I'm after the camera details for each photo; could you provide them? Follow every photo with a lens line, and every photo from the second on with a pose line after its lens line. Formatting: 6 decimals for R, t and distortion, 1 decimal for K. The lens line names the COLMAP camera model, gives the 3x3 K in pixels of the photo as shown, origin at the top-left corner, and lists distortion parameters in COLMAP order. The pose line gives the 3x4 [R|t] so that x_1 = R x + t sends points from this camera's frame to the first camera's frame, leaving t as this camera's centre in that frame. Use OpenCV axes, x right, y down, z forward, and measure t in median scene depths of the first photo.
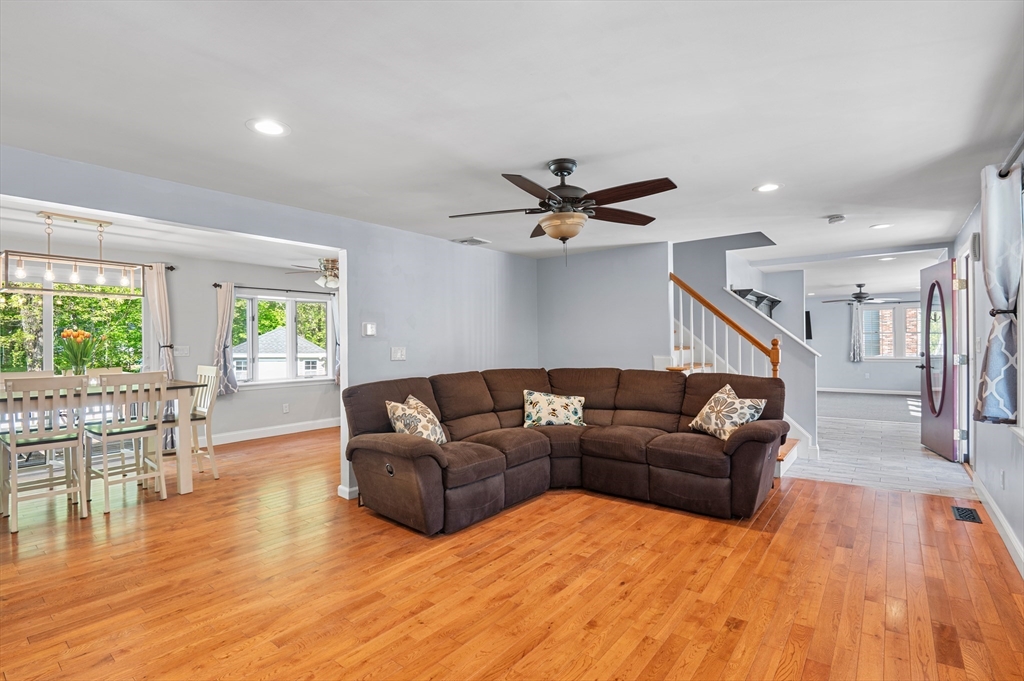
lens RADIAL K [[489.6, 0, 514.8], [0, 489.6, 339.9], [0, 0, 1]] dist [-0.003102, -0.000677]
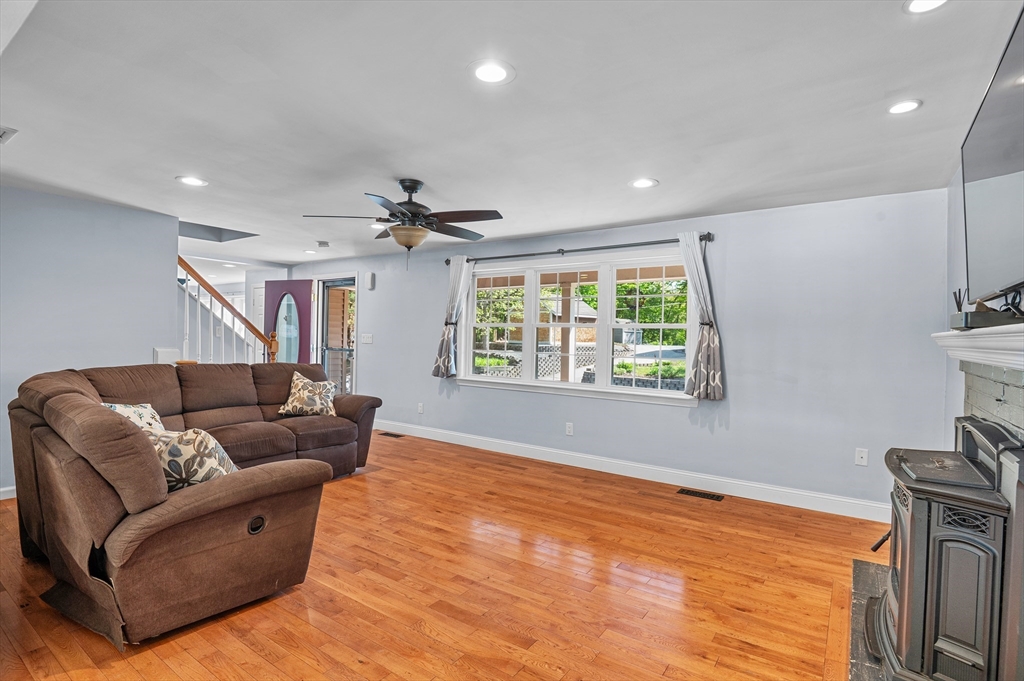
lens RADIAL K [[489.6, 0, 515.4], [0, 489.6, 346.7], [0, 0, 1]] dist [-0.003102, -0.000677]
pose [[-0.062991, -0.002724, 0.998010, -1.027265], [-0.019640, 0.999806, 0.001490, 0.029857], [-0.997821, -0.019507, -0.063032, 0.788211]]
